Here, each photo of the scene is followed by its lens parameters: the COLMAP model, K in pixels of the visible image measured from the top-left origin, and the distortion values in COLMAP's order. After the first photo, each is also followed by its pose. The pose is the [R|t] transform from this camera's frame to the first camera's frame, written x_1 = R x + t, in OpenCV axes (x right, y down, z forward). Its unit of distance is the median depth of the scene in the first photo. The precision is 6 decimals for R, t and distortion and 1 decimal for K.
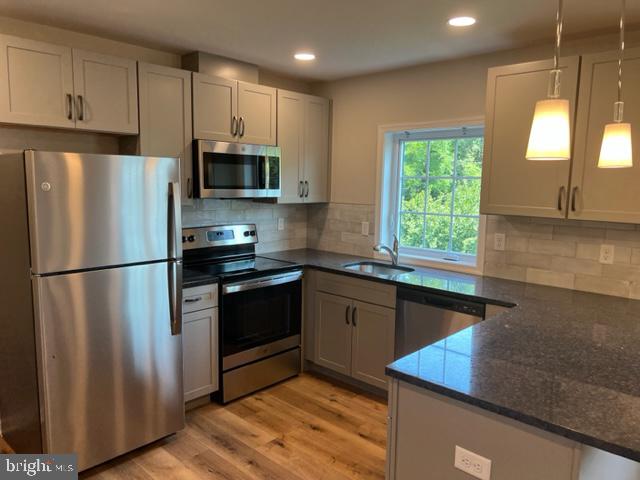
lens RADIAL K [[484.1, 0, 319.7], [0, 484.1, 243.1], [0, 0, 1]] dist [0.007959, -0.000427]
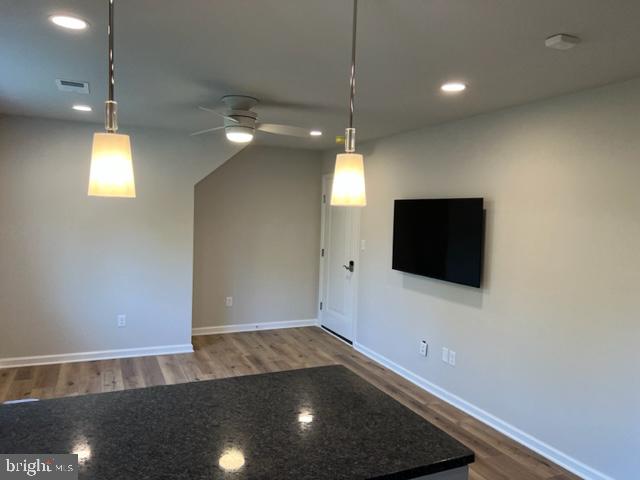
lens RADIAL K [[485.1, 0, 322.2], [0, 485.1, 240.1], [0, 0, 1]] dist [0.033024, -0.041528]
pose [[-0.925731, -0.068290, 0.371965, 0.049705], [0.003783, 0.981840, 0.189673, -0.141967], [-0.378163, 0.176993, -0.908662, 0.961750]]
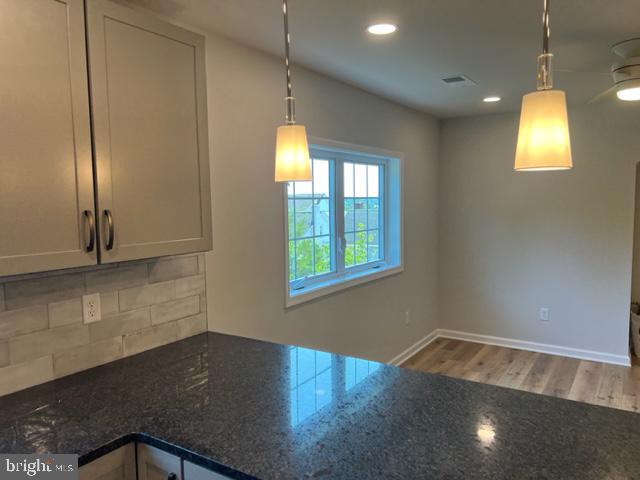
lens RADIAL K [[485.1, 0, 322.2], [0, 485.1, 240.1], [0, 0, 1]] dist [0.033024, -0.041528]
pose [[-0.169149, -0.095895, 0.980914, -0.110495], [0.144699, 0.982055, 0.120959, -0.095082], [-0.974911, 0.162397, -0.152238, 0.689544]]
